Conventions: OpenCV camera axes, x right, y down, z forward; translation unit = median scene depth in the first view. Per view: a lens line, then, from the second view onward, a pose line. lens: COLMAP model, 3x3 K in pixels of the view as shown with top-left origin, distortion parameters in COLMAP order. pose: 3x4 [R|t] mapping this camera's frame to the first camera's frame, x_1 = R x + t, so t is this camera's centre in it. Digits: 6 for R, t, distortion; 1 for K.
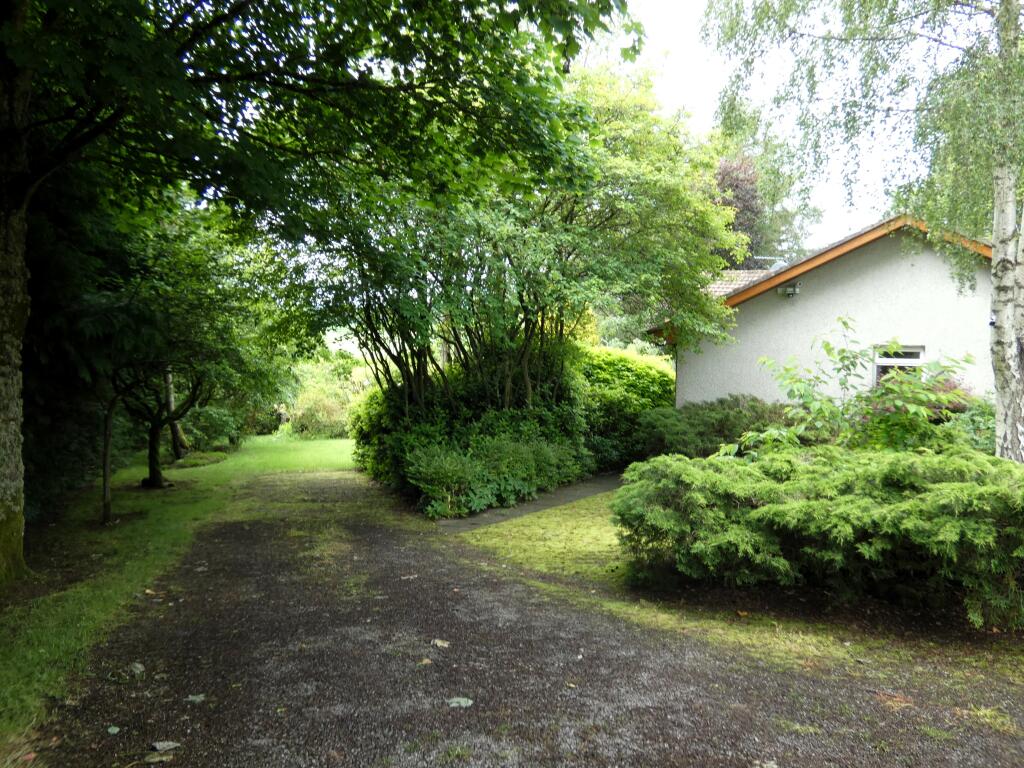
lens RADIAL K [[889.8, 0, 512.4], [0, 889.8, 381.5], [0, 0, 1]] dist [-0.010301, -0.003261]
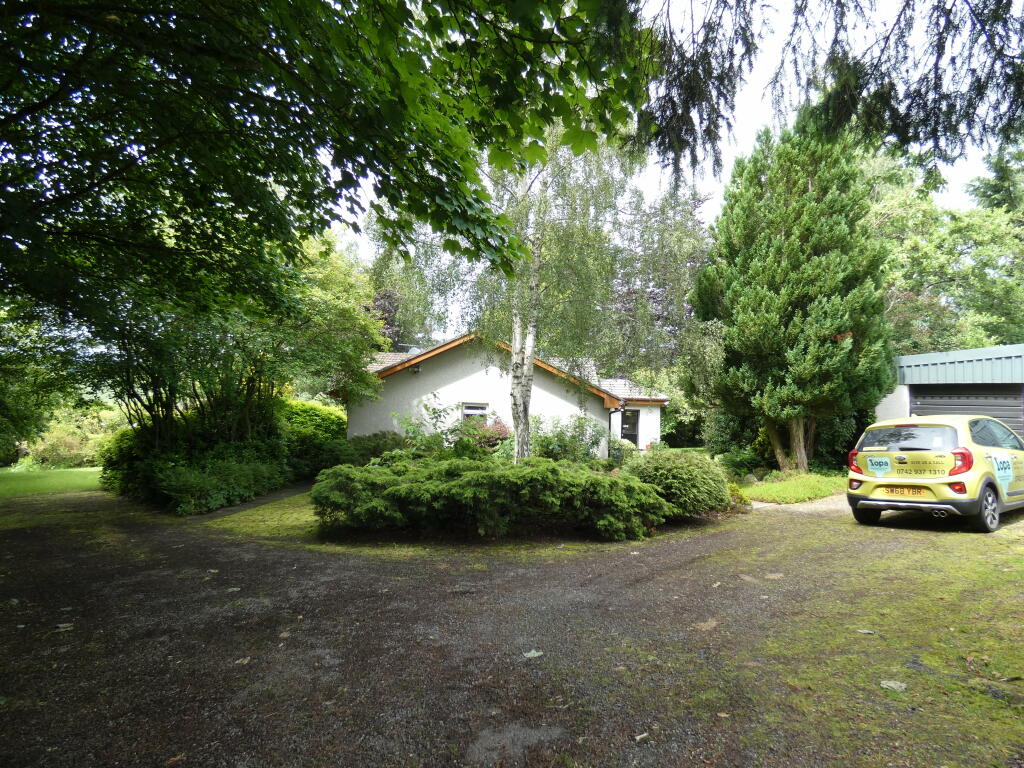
lens RADIAL K [[591.5, 0, 511.9], [0, 591.5, 393.9], [0, 0, 1]] dist [-0.016966, -0.002092]
pose [[0.899504, 0.019199, 0.436491, -0.026964], [0.001265, 0.998915, -0.046545, -0.004392], [-0.436911, 0.042420, 0.898504, -0.155138]]
